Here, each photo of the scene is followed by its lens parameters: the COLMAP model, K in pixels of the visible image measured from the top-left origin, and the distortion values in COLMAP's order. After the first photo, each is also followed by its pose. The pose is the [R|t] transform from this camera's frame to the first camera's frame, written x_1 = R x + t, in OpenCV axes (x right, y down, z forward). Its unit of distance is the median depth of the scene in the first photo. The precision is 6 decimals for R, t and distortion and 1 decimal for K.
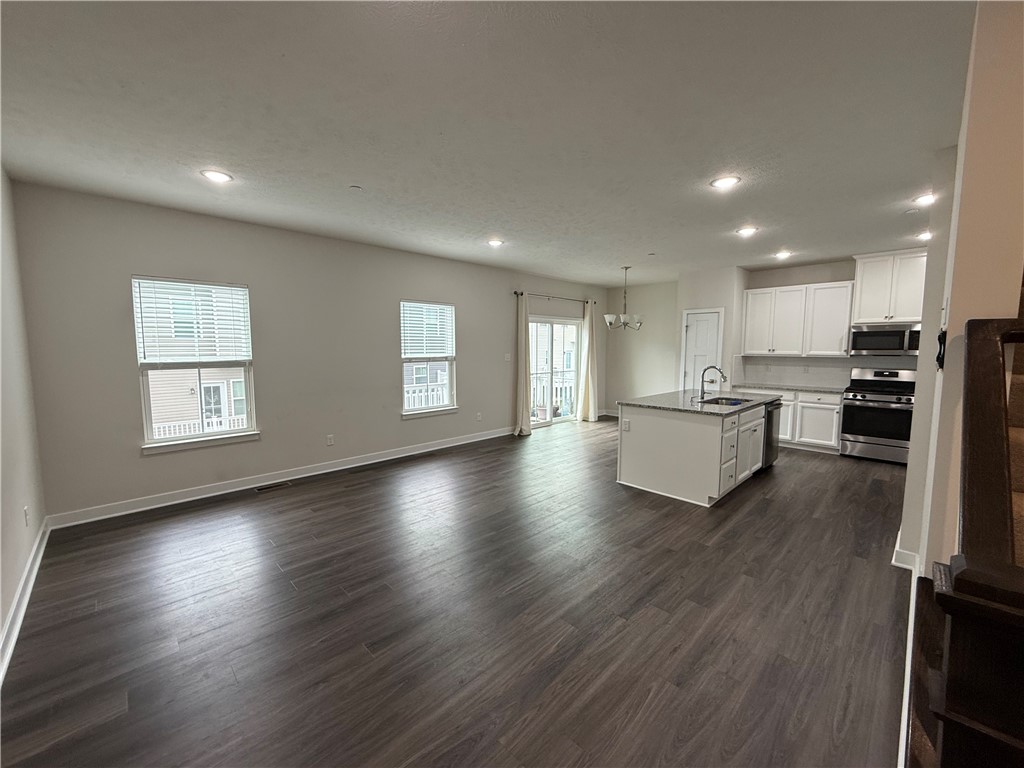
lens RADIAL K [[408.8, 0, 510.2], [0, 408.8, 383.3], [0, 0, 1]] dist [0.001529, 0.000037]
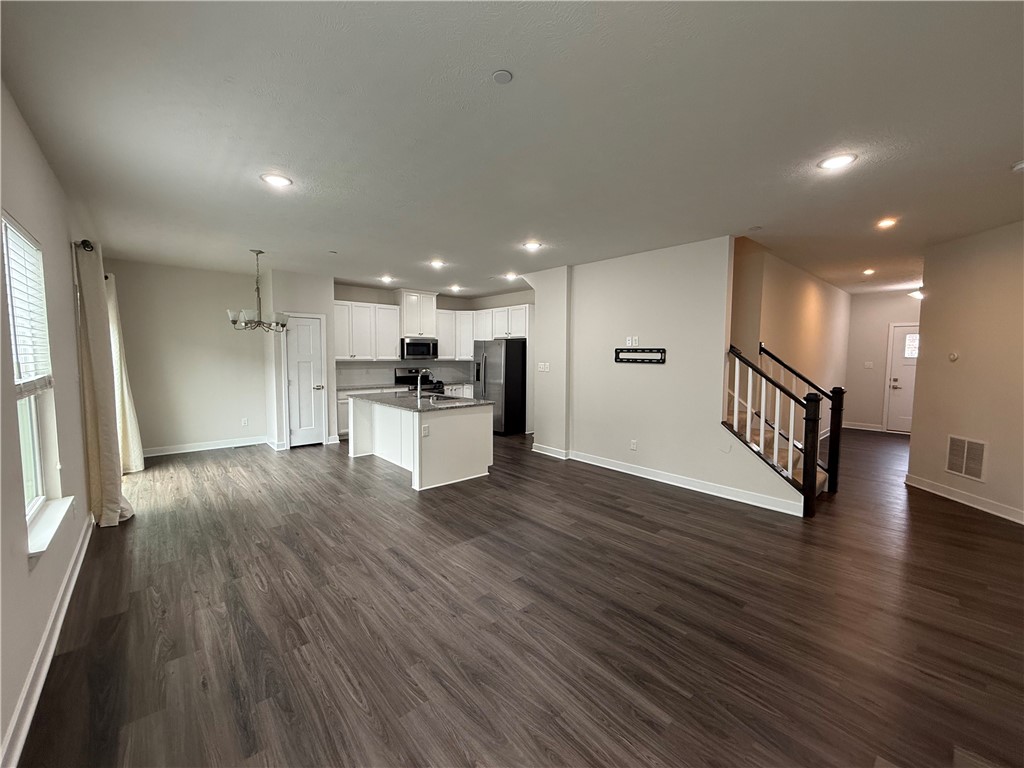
lens RADIAL K [[408.8, 0, 509.7], [0, 408.8, 383.5], [0, 0, 1]] dist [0.001529, 0.000037]
pose [[0.050650, -0.073677, 0.995995, -0.599789], [0.083893, 0.994064, 0.069268, -0.056736], [-0.995187, 0.080049, 0.056530, 0.612156]]
